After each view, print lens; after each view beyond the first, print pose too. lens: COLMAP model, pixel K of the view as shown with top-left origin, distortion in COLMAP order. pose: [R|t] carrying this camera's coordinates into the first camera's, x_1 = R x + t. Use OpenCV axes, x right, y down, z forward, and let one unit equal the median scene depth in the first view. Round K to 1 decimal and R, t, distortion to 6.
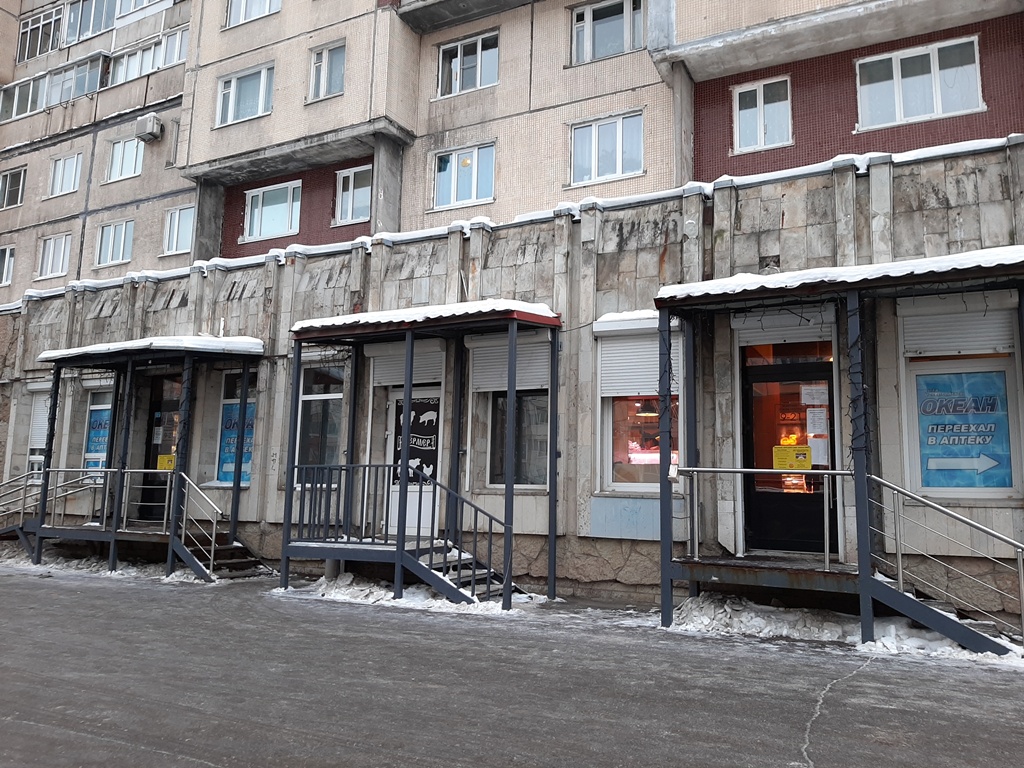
lens RADIAL K [[836.2, 0, 512.0], [0, 836.2, 384.0], [0, 0, 1]] dist [0.001323, -0.011617]
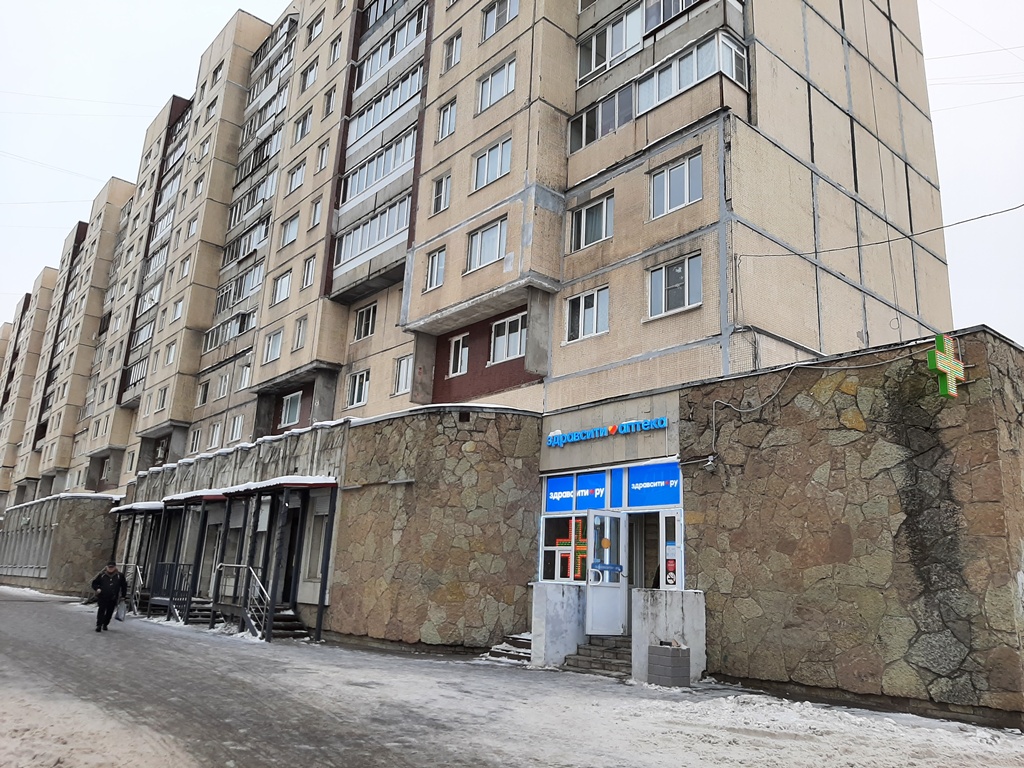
lens RADIAL K [[778.9, 0, 512.0], [0, 778.9, 384.0], [0, 0, 1]] dist [0.000538, -0.000082]
pose [[0.936640, -0.087147, -0.339280, 0.704871], [0.049020, 0.991637, -0.119383, -0.046461], [0.346846, 0.095187, 0.933079, -0.349224]]
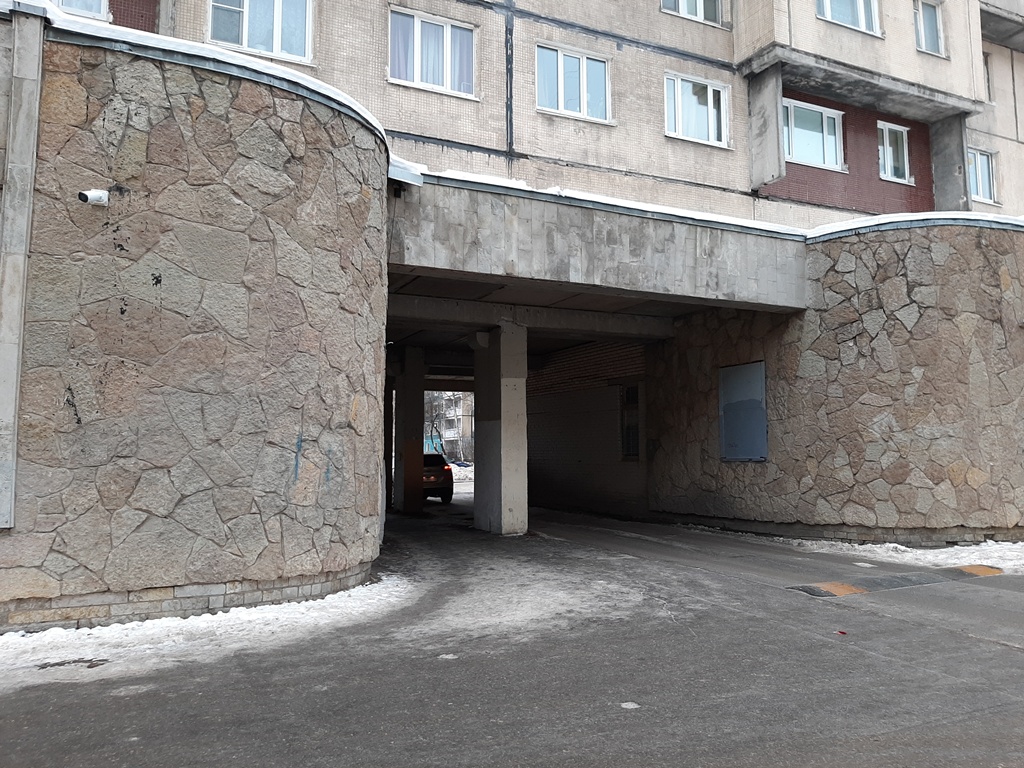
lens RADIAL K [[844.3, 0, 512.0], [0, 844.3, 384.0], [0, 0, 1]] dist [0.001557, 0.003407]
pose [[0.578540, 0.029979, 0.815103, -1.212549], [-0.110512, 0.992990, 0.041917, 0.050173], [-0.808133, -0.114330, 0.577798, 0.736583]]
